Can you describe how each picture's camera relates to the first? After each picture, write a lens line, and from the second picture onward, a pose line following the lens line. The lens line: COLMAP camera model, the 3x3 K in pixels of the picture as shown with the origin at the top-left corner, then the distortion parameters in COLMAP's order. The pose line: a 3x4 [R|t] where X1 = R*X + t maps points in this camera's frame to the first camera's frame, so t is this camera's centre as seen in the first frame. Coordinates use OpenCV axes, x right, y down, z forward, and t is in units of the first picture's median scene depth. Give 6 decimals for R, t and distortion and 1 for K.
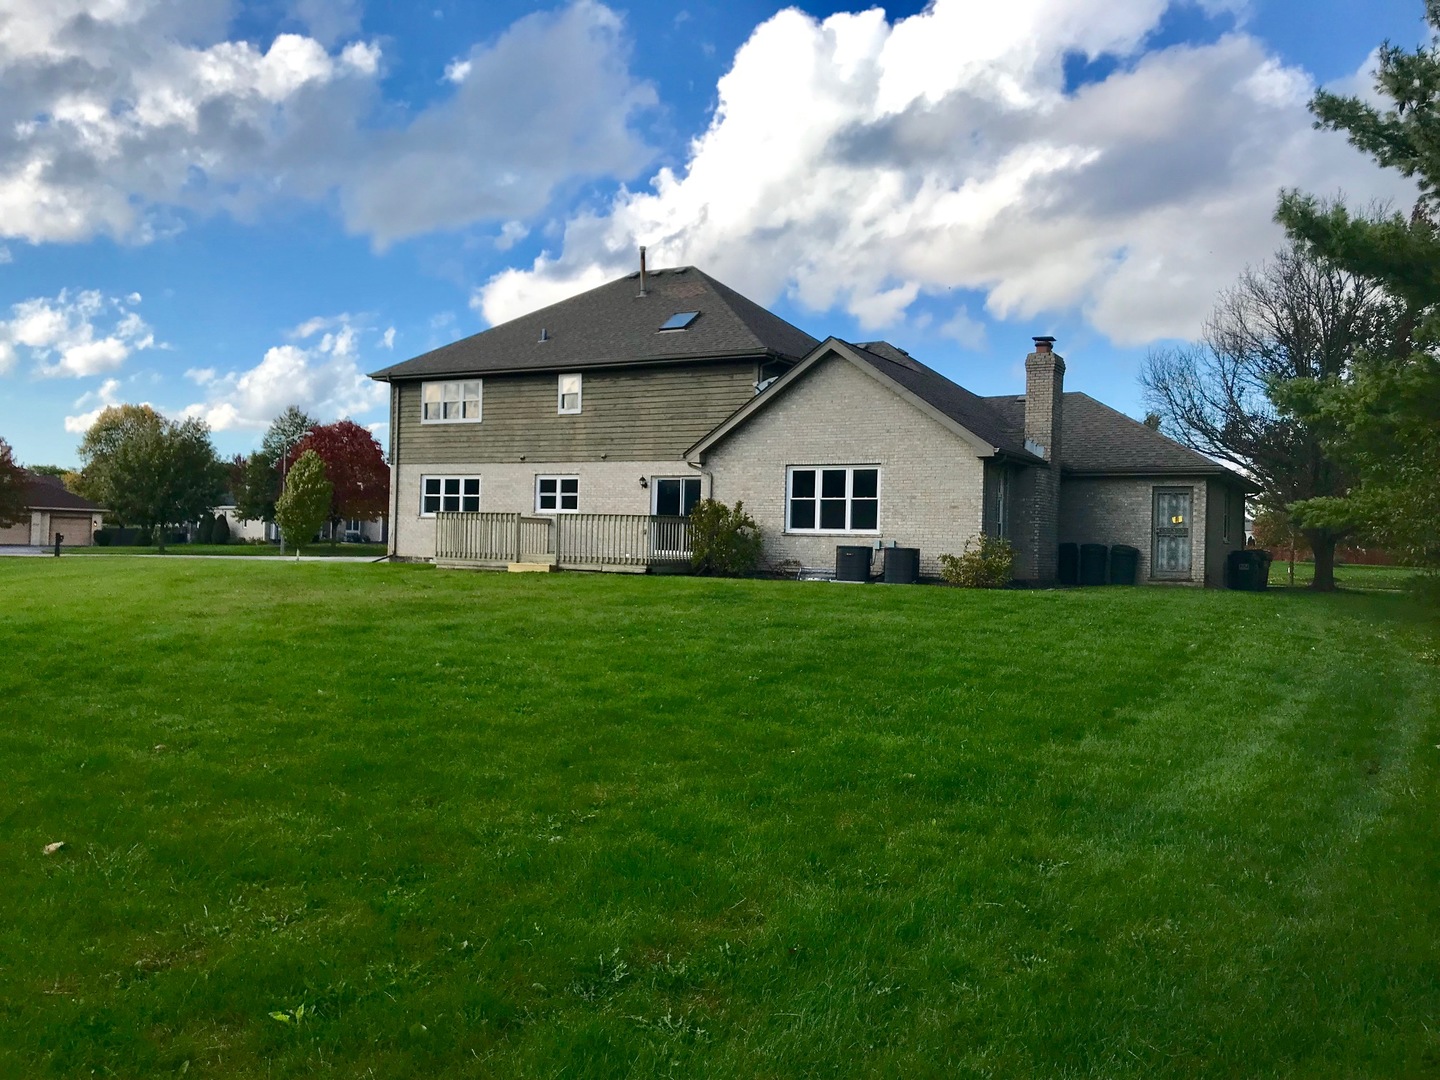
lens RADIAL K [[1174.7, 0, 720.0], [0, 1174.7, 540.0], [0, 0, 1]] dist [0.003151, -0.003701]
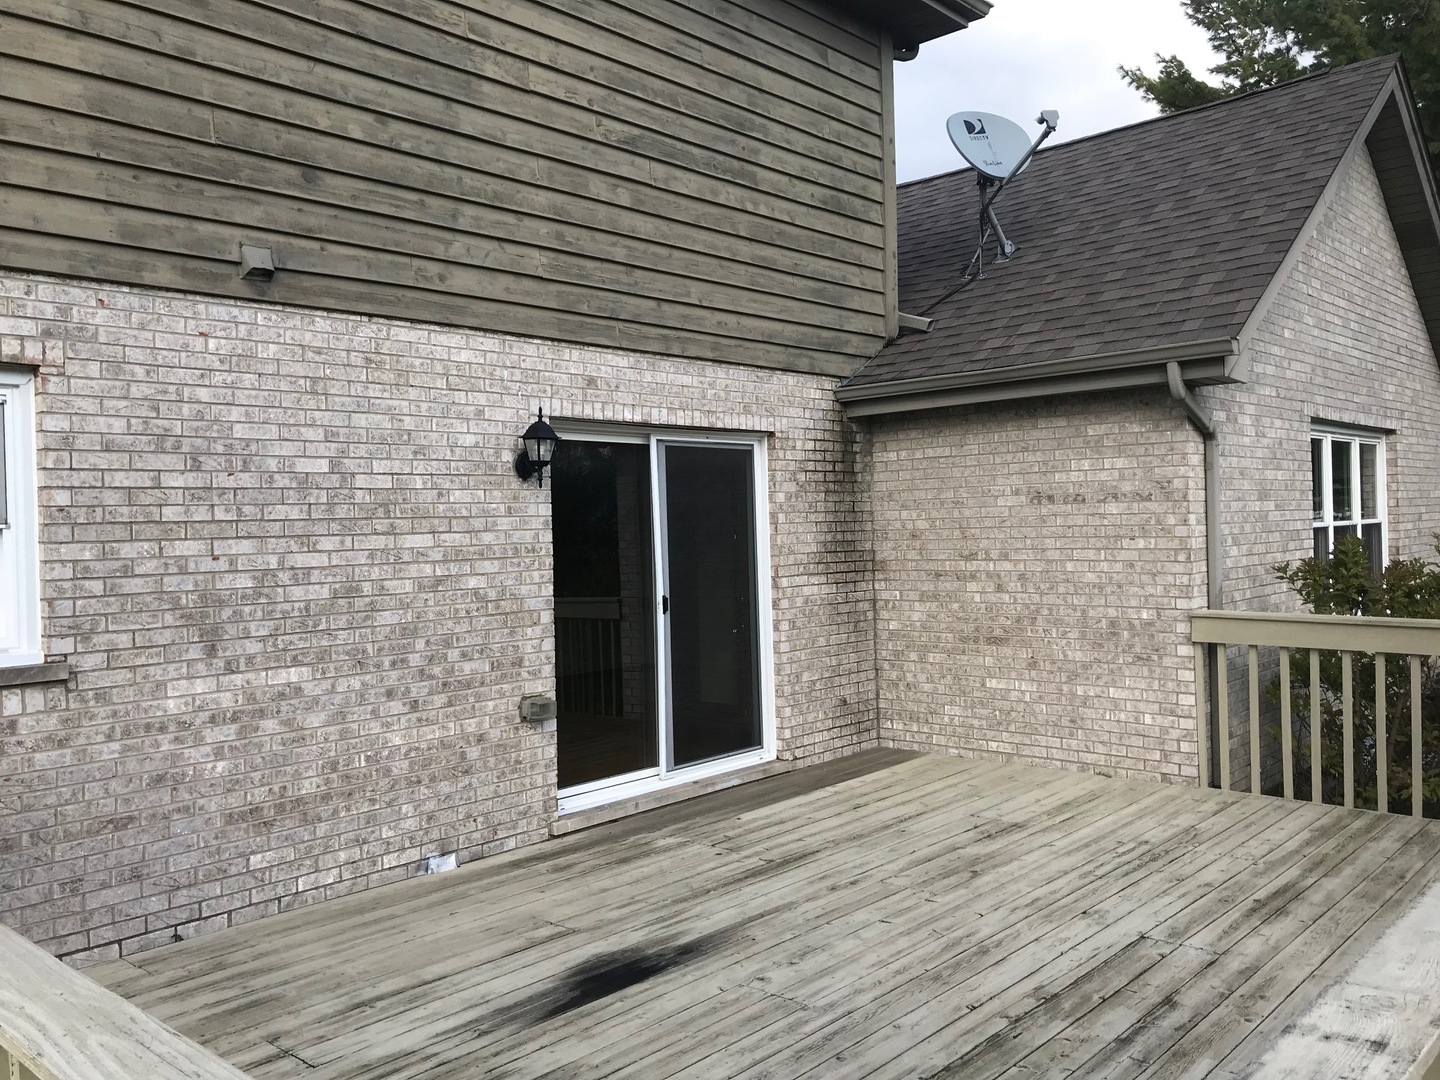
lens RADIAL K [[1174.7, 0, 720.0], [0, 1174.7, 540.0], [0, 0, 1]] dist [0.003151, -0.003701]
pose [[0.214733, -0.037892, 0.975937, -0.240383], [0.039942, 0.998752, 0.029989, -0.039005], [-0.975856, 0.032541, 0.215979, 0.927632]]
